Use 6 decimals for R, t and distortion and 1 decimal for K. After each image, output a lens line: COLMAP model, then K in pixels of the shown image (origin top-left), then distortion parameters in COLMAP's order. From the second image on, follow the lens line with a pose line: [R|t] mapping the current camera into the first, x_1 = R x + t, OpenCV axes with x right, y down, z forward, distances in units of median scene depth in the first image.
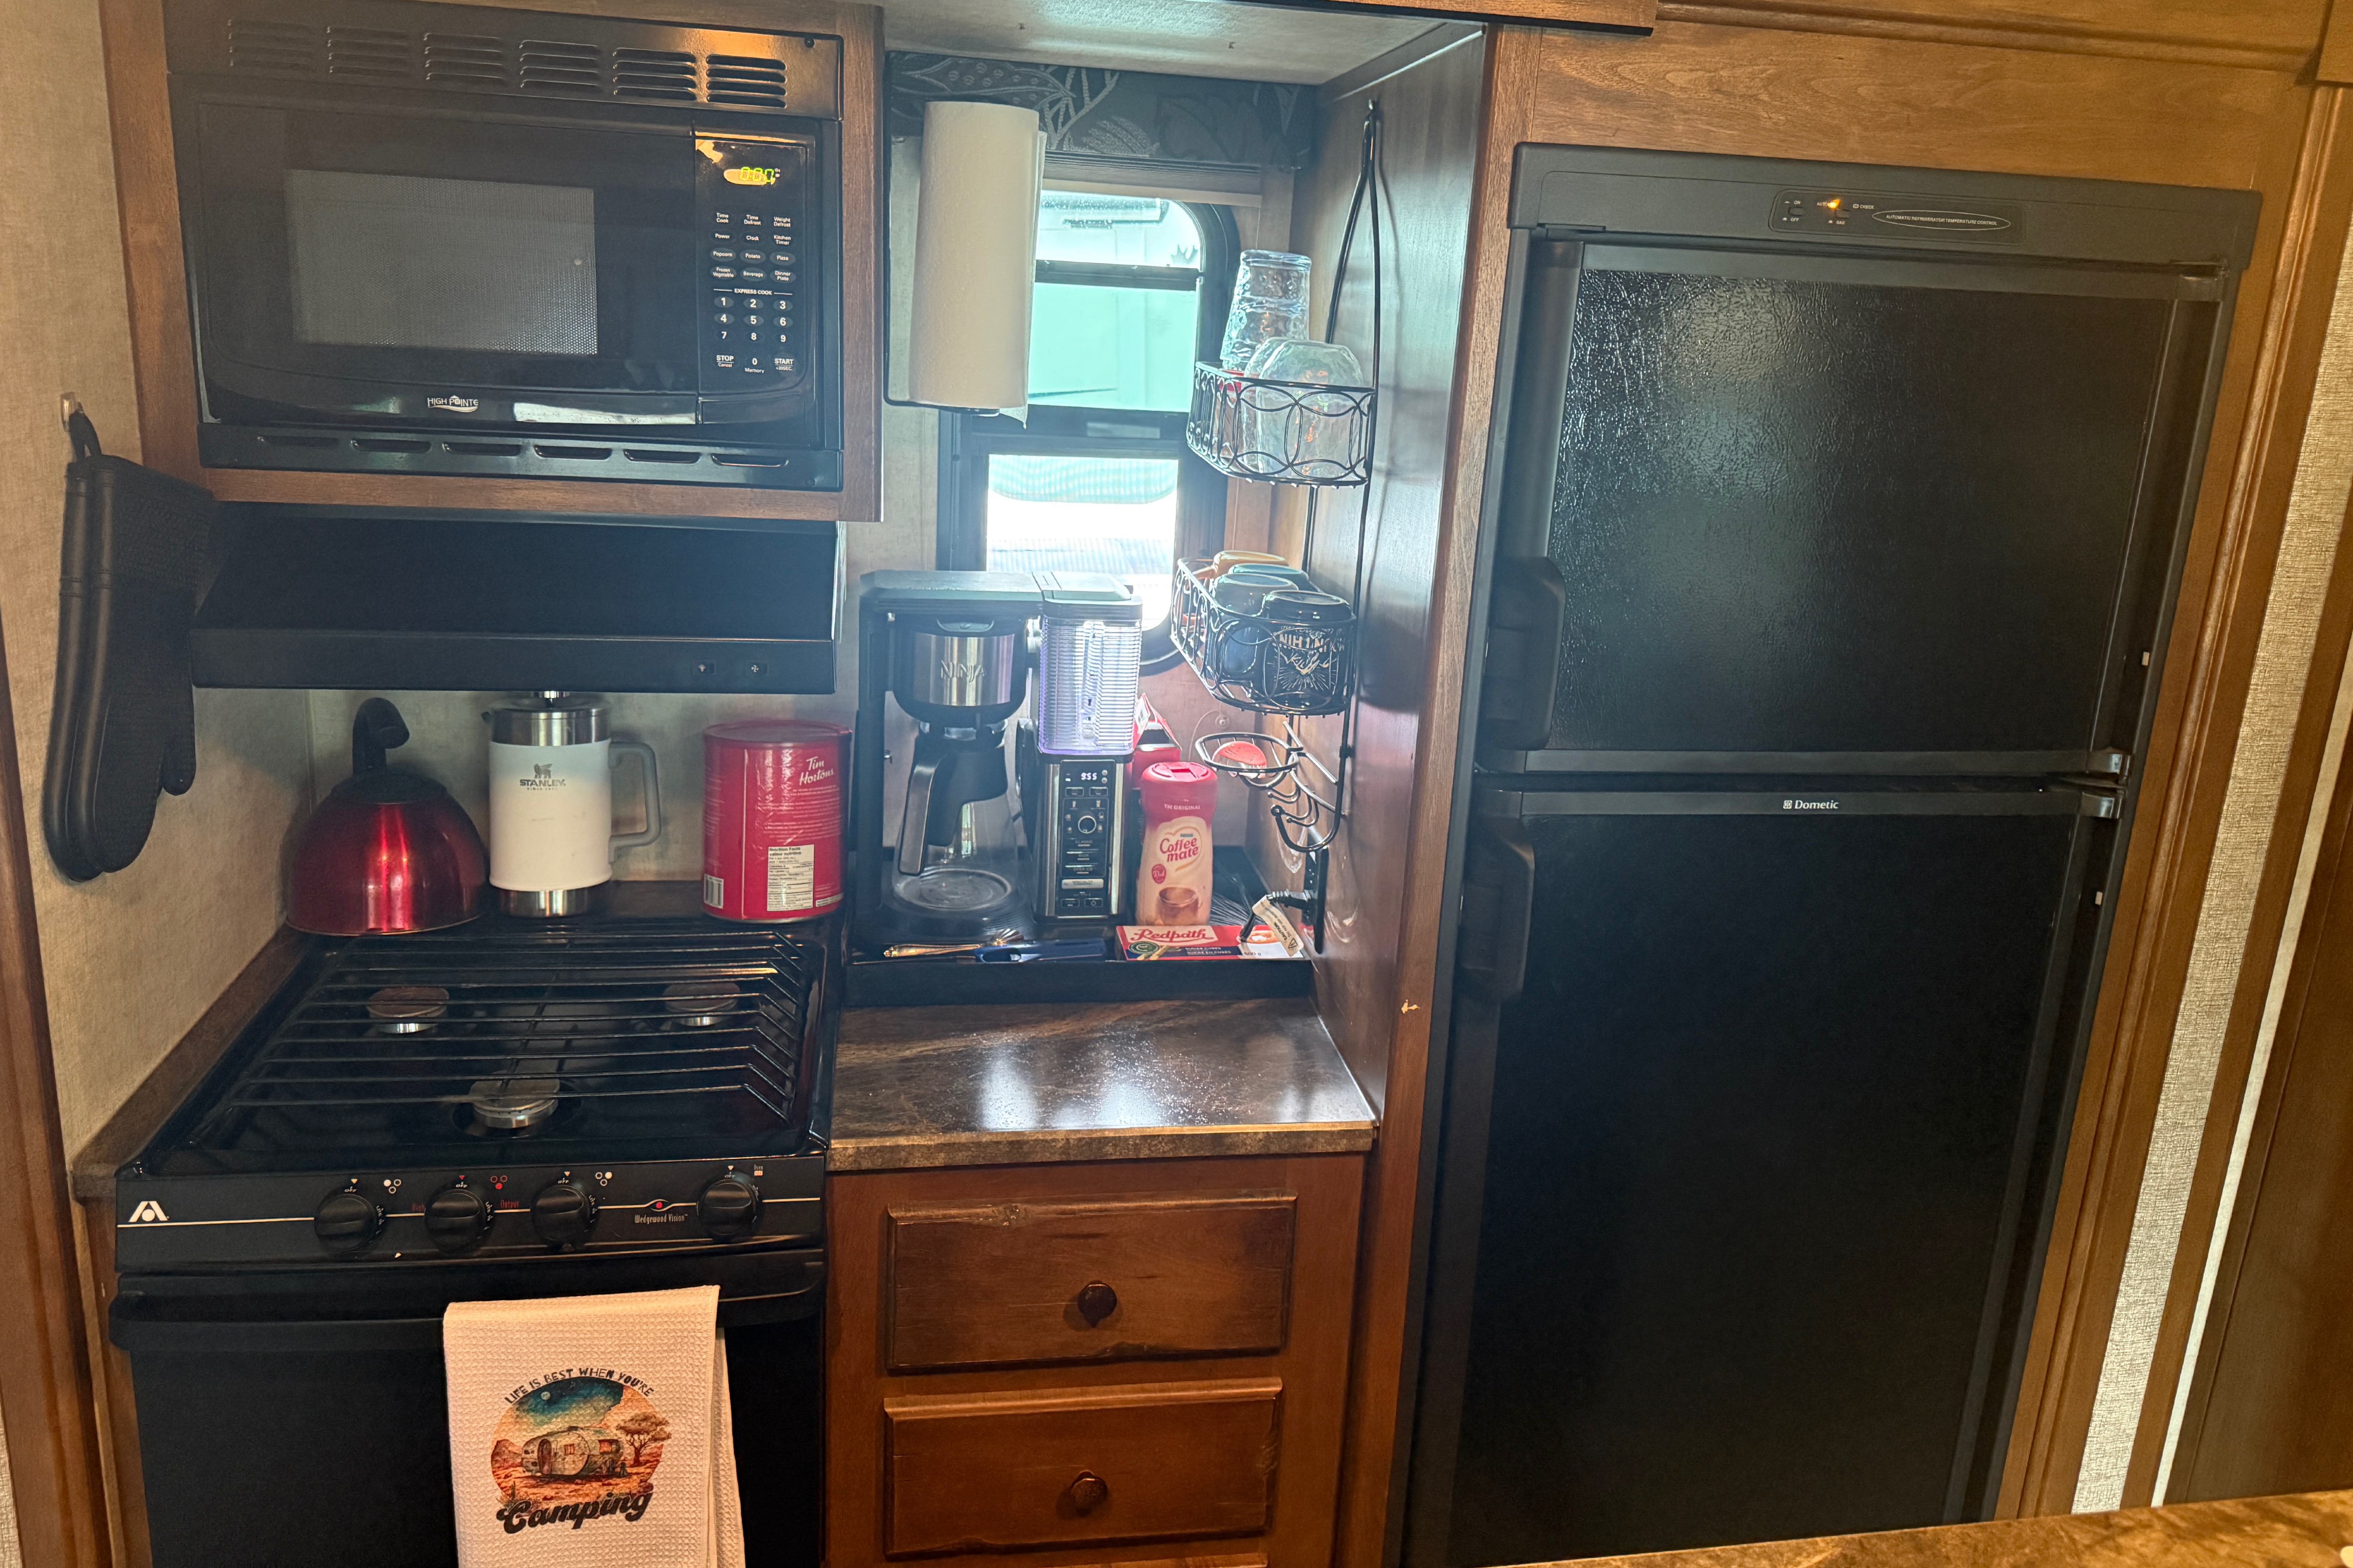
lens RADIAL K [[1661.9, 0, 1174.1], [0, 1661.9, 693.9], [0, 0, 1]] dist [0.044827, -0.058824]
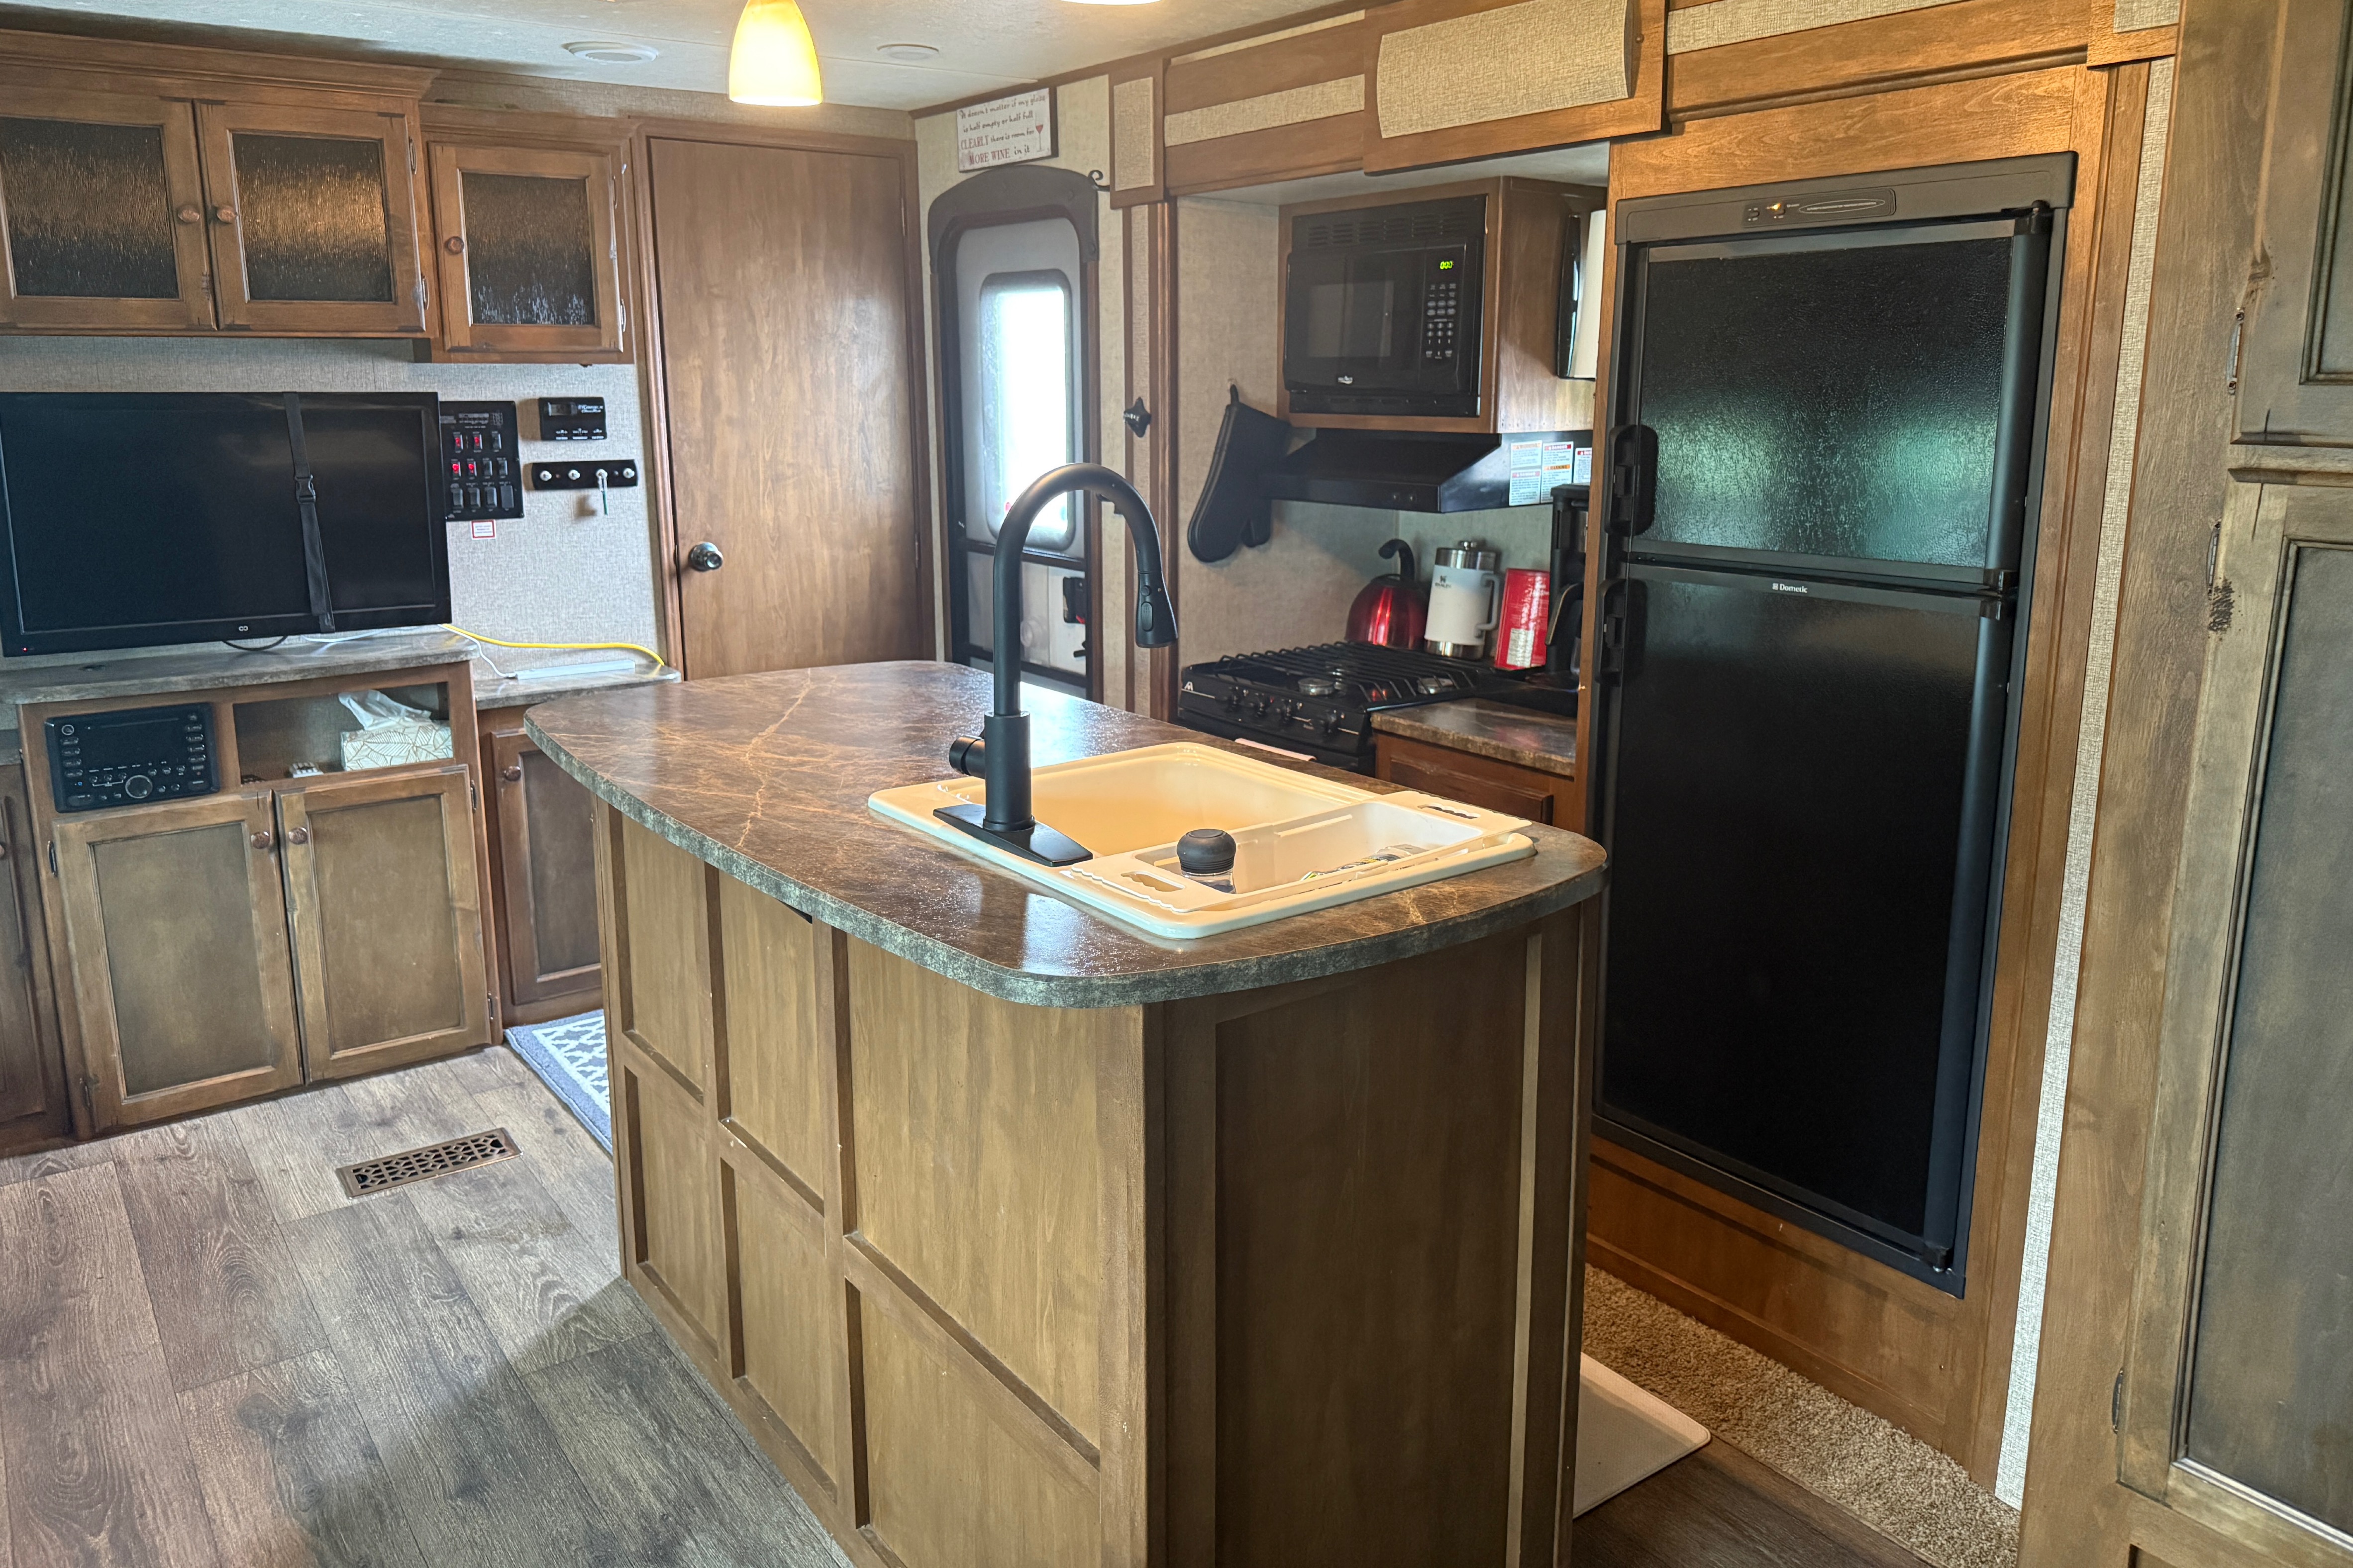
lens RADIAL K [[1658.4, 0, 1187.5], [0, 1658.4, 704.9], [0, 0, 1]] dist [0.104501, -0.160300]
pose [[0.463936, 0.118584, -0.877896, 1.488967], [-0.192477, 0.980819, 0.030769, 0.230423], [0.864706, 0.154700, 0.477862, -0.210774]]
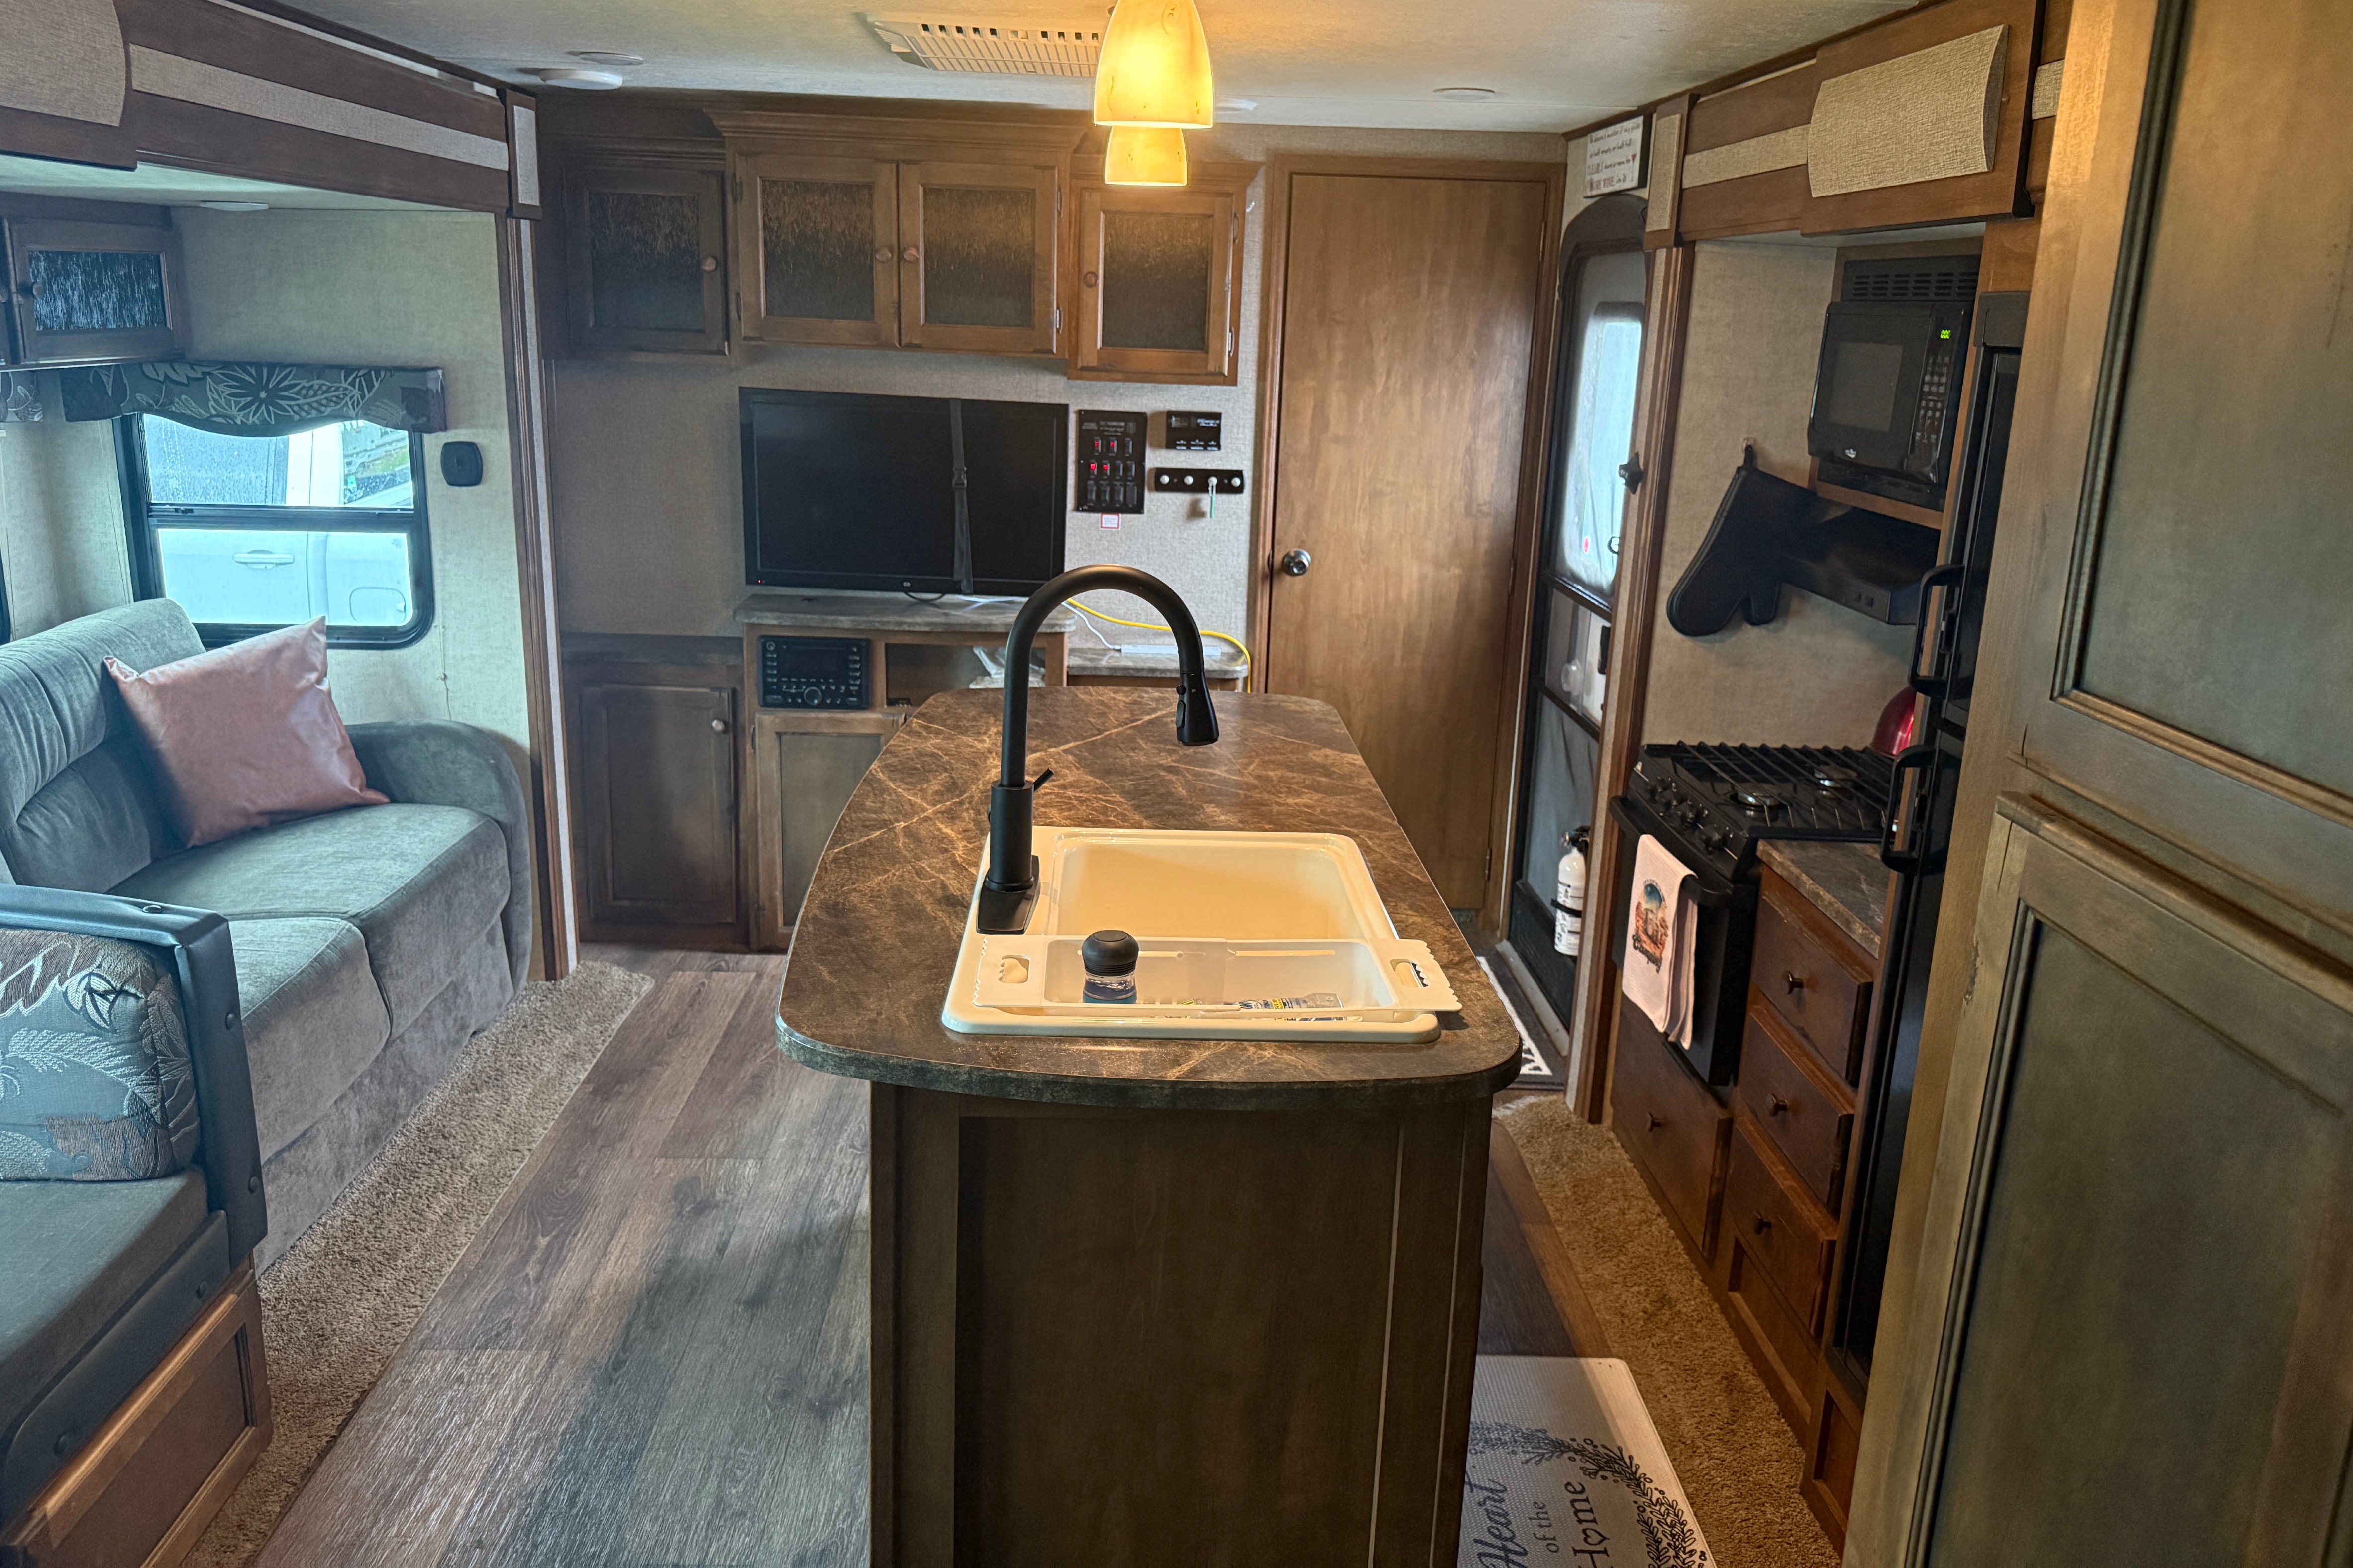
lens RADIAL K [[1647.8, 0, 1183.4], [0, 1647.8, 709.4], [0, 0, 1]] dist [0.181623, -0.435723]
pose [[-0.122399, 0.174720, -0.976981, 1.628669], [-0.286708, 0.936189, 0.203345, -0.063105], [0.950167, 0.304998, -0.064495, 0.447561]]
